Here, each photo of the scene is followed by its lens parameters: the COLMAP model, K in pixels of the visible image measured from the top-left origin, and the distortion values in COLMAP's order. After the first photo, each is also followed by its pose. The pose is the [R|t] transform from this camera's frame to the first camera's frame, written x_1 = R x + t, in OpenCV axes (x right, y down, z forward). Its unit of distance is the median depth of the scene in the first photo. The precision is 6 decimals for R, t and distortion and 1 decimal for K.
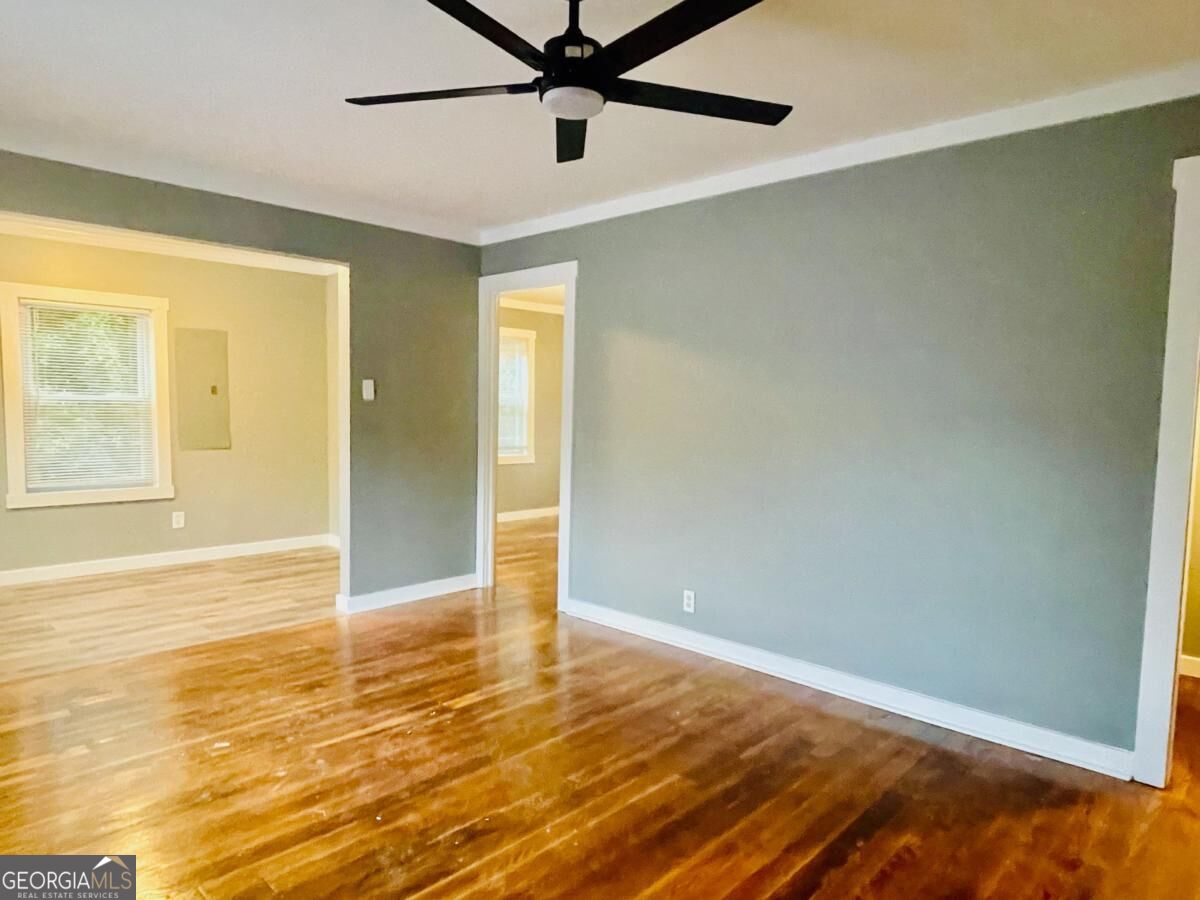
lens RADIAL K [[747.3, 0, 600.0], [0, 747.3, 450.0], [0, 0, 1]] dist [-0.002170, -0.001840]
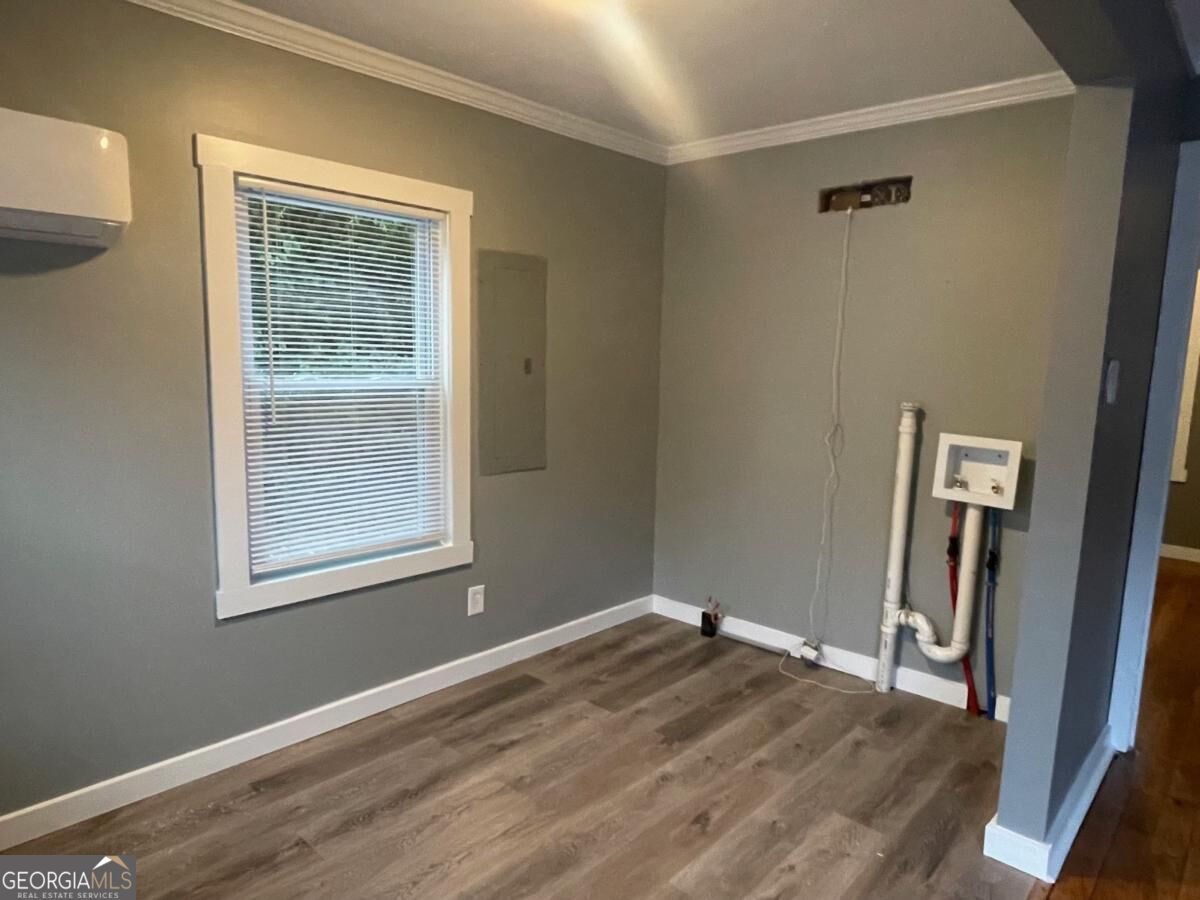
lens RADIAL K [[747.3, 0, 600.0], [0, 747.3, 450.0], [0, 0, 1]] dist [-0.002170, -0.001840]
pose [[0.999841, 0.000672, 0.017825, -0.497205], [-0.001903, 0.997609, 0.069081, -0.058526], [-0.017736, -0.069104, 0.997452, 0.463798]]
